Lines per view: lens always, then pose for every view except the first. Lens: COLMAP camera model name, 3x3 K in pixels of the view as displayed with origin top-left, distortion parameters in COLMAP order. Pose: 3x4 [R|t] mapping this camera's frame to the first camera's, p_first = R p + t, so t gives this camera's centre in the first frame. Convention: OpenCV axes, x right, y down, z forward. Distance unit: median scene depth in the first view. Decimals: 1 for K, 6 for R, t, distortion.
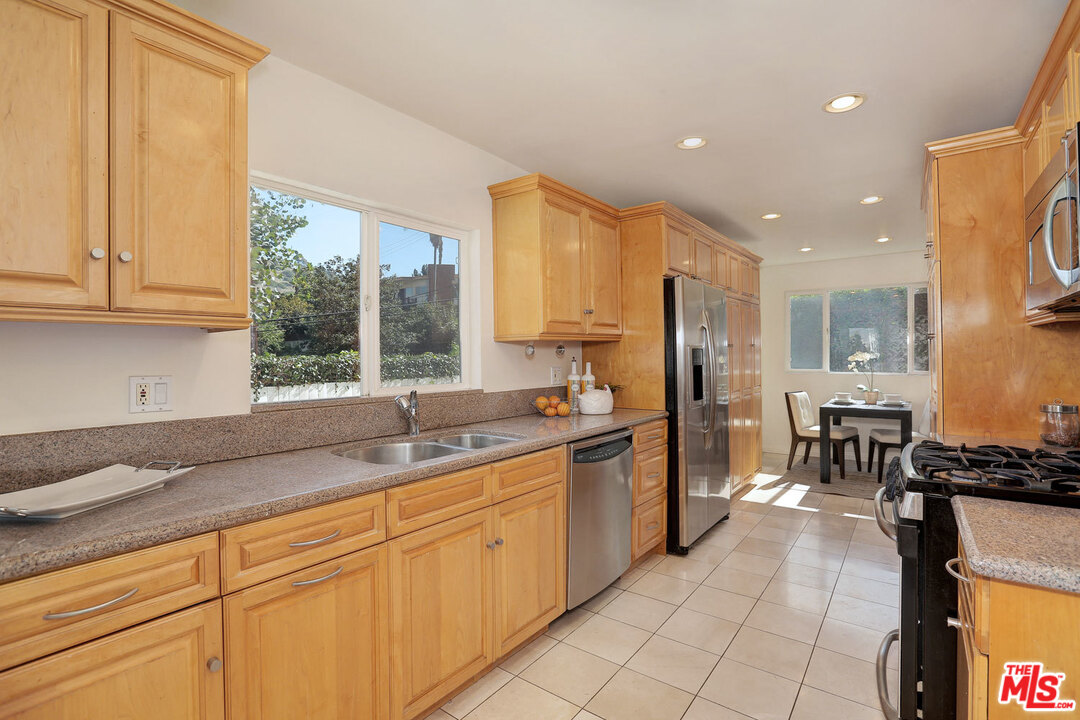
lens RADIAL K [[508.1, 0, 539.6], [0, 508.1, 344.5], [0, 0, 1]] dist [-0.000380, 0.000098]
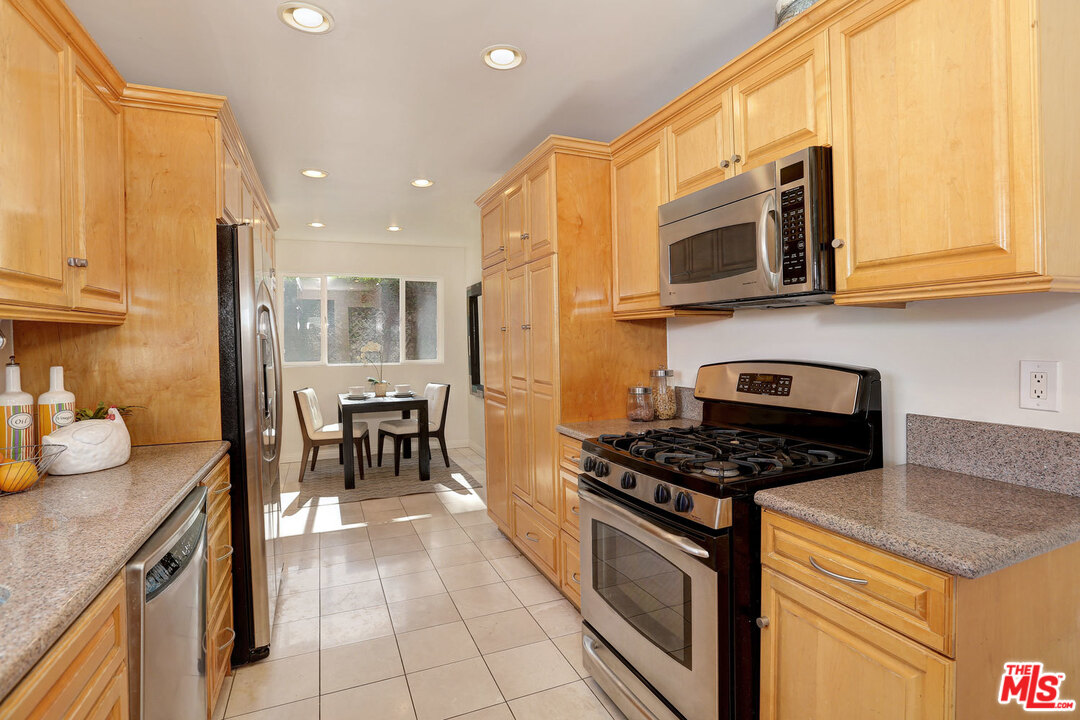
lens RADIAL K [[536.0, 0, 538.5], [0, 536.0, 343.3], [0, 0, 1]] dist [0.000038, 0.000133]
pose [[0.519439, -0.005217, 0.854491, -0.101197], [-0.009670, 0.999881, 0.011983, 0.001581], [-0.854453, -0.014487, 0.519327, 0.312796]]
